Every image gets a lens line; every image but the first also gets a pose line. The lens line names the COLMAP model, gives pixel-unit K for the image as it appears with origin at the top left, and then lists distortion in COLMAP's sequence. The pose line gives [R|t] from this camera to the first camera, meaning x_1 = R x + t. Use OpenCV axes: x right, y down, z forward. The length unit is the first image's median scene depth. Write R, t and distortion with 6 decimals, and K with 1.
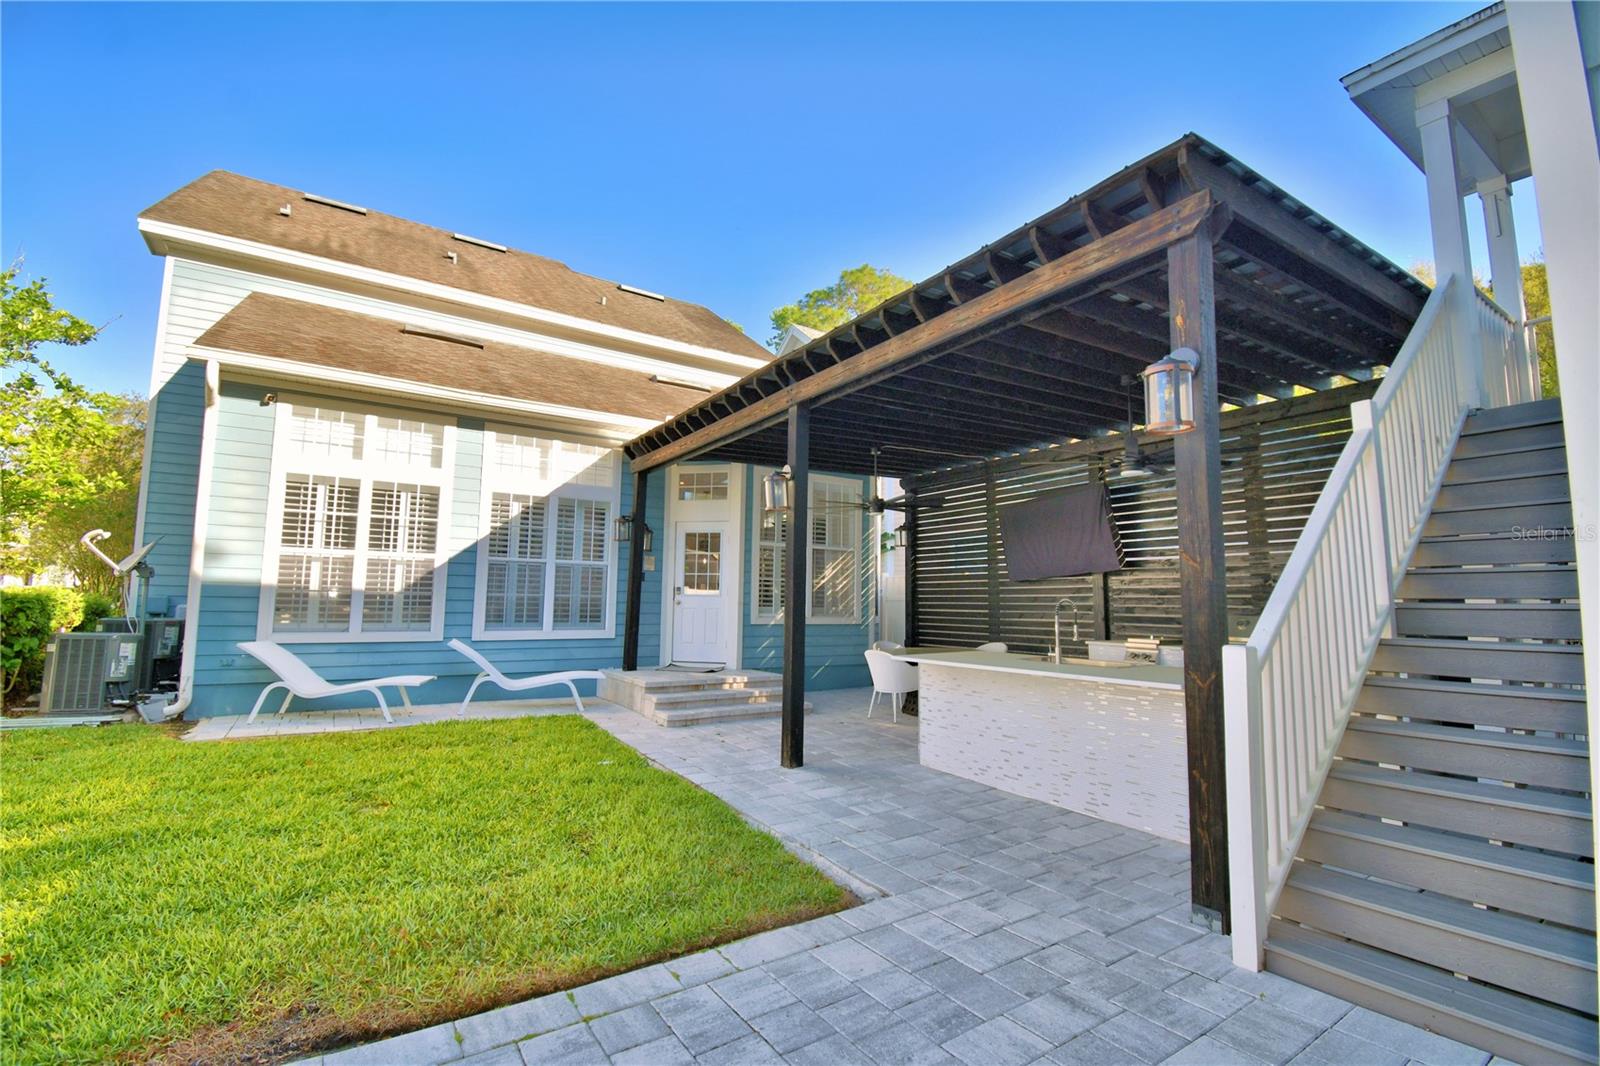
lens RADIAL K [[704.5, 0, 796.6], [0, 704.5, 527.5], [0, 0, 1]] dist [0.007558, -0.017069]
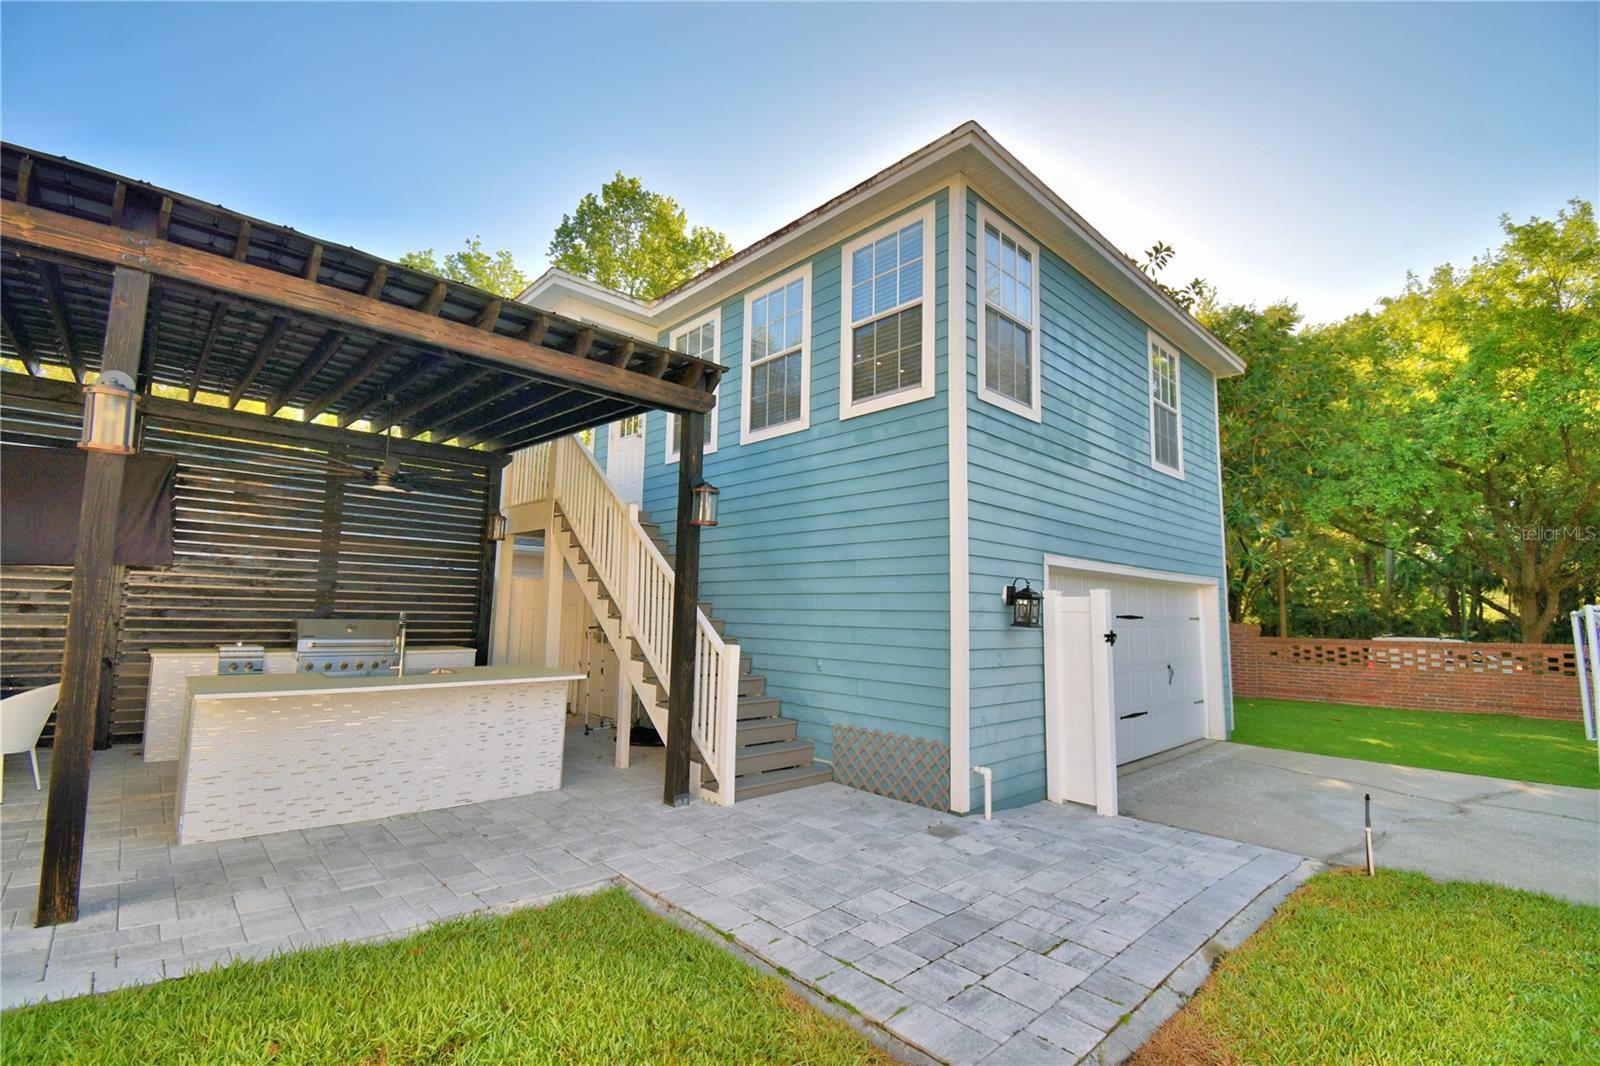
lens RADIAL K [[704.5, 0, 794.5], [0, 704.5, 534.7], [0, 0, 1]] dist [0.007558, -0.017069]
pose [[-0.186675, 0.088887, 0.978392, -0.917111], [-0.131615, 0.984658, -0.114568, 0.042300], [-0.973565, -0.150158, -0.172113, 0.808476]]
